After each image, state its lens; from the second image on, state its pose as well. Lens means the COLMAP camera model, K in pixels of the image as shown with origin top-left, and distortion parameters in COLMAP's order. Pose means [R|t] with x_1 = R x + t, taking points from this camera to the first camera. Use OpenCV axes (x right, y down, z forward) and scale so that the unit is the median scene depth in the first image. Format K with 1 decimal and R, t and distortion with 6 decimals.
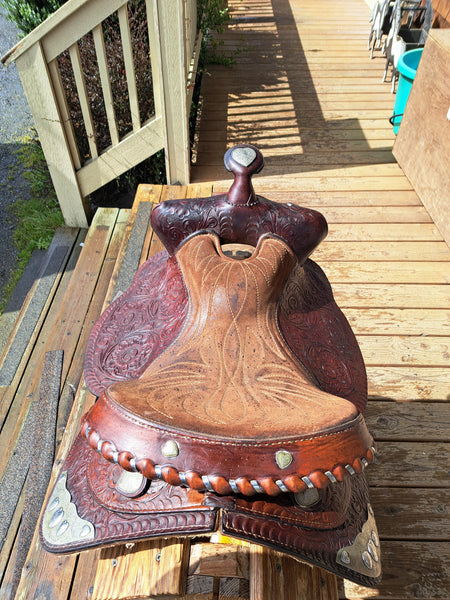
lens RADIAL K [[436.6, 0, 221.1], [0, 436.6, 307.4], [0, 0, 1]] dist [0.058138, -0.052883]
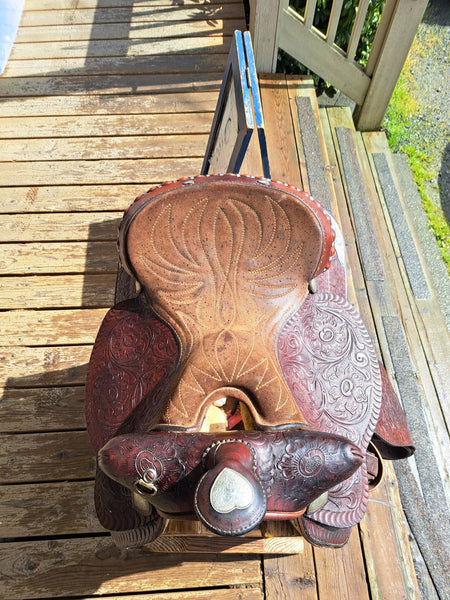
lens RADIAL K [[436.6, 0, 224.7], [0, 436.6, 300.0], [0, 0, 1]] dist [0.058138, -0.052883]
pose [[-0.996918, 0.043706, -0.065144, 0.030341], [-0.075159, -0.294240, 0.952772, -0.281993], [0.022474, 0.954732, 0.296618, 0.208424]]
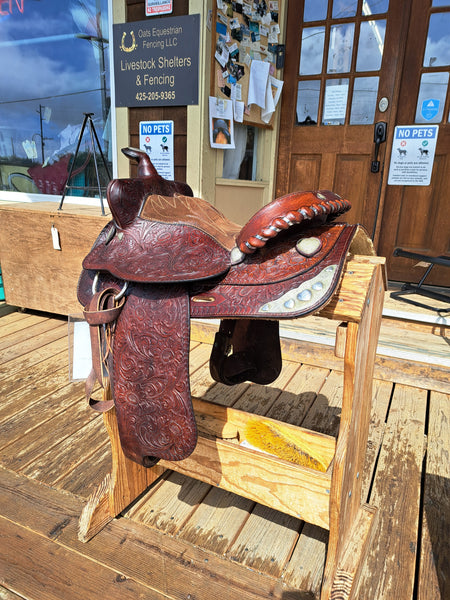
lens RADIAL K [[436.9, 0, 228.6], [0, 436.9, 309.9], [0, 0, 1]] dist [0.042842, -0.034822]
pose [[0.409135, -0.268653, 0.872029, -0.423161], [0.651548, 0.755080, -0.073067, 0.120387], [-0.638822, 0.598063, 0.483970, 0.152530]]
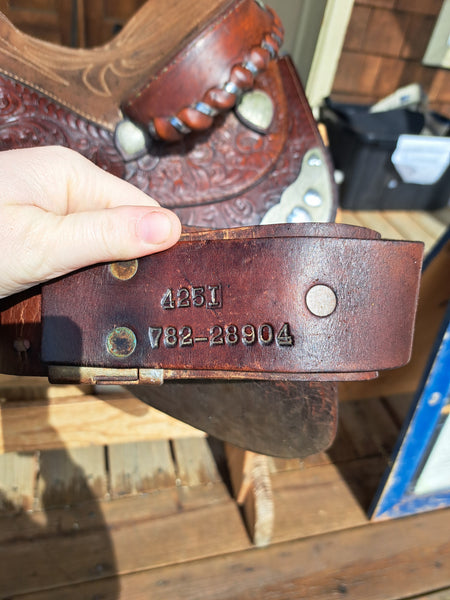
lens RADIAL K [[436.6, 0, 228.8], [0, 436.6, 302.4], [0, 0, 1]] dist [0.058138, -0.052883]
pose [[-0.261633, -0.658543, 0.705599, -0.257250], [0.592185, 0.467756, 0.656141, -0.006004], [-0.762145, 0.589513, 0.267599, 0.265115]]
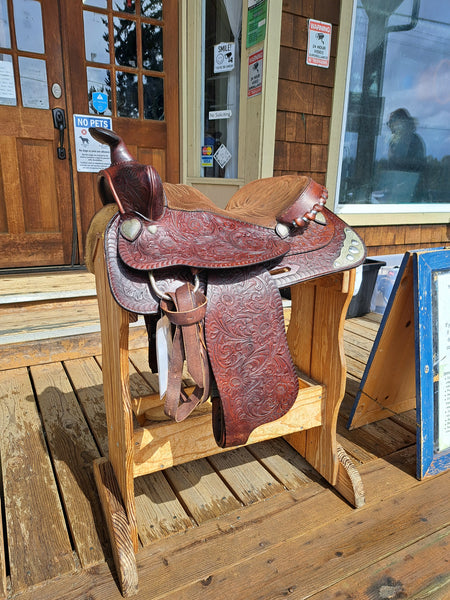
lens RADIAL K [[436.6, 0, 229.6], [0, 436.6, 311.2], [0, 0, 1]] dist [0.058138, -0.052883]
pose [[-0.495247, -0.280343, 0.822276, -0.446457], [0.607015, 0.565457, 0.558383, -0.186663], [-0.621500, 0.775672, -0.109868, 0.460312]]
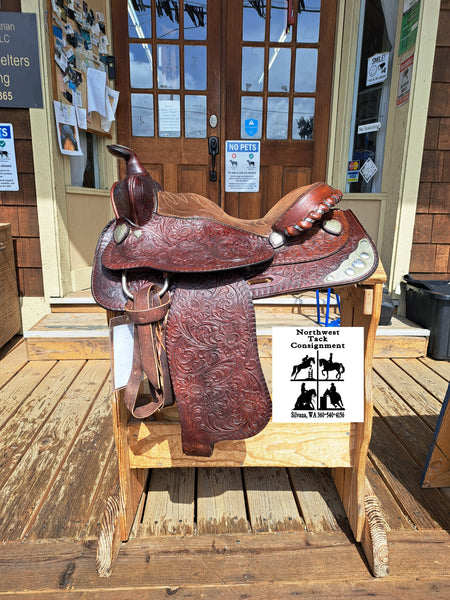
lens RADIAL K [[436.6, 0, 224.9], [0, 436.6, 304.4], [0, 0, 1]] dist [0.058138, -0.052883]
pose [[-0.064527, -0.255700, 0.964600, -0.503161], [0.721053, 0.656283, 0.222205, -0.032238], [-0.689869, 0.709866, 0.142025, 0.326839]]
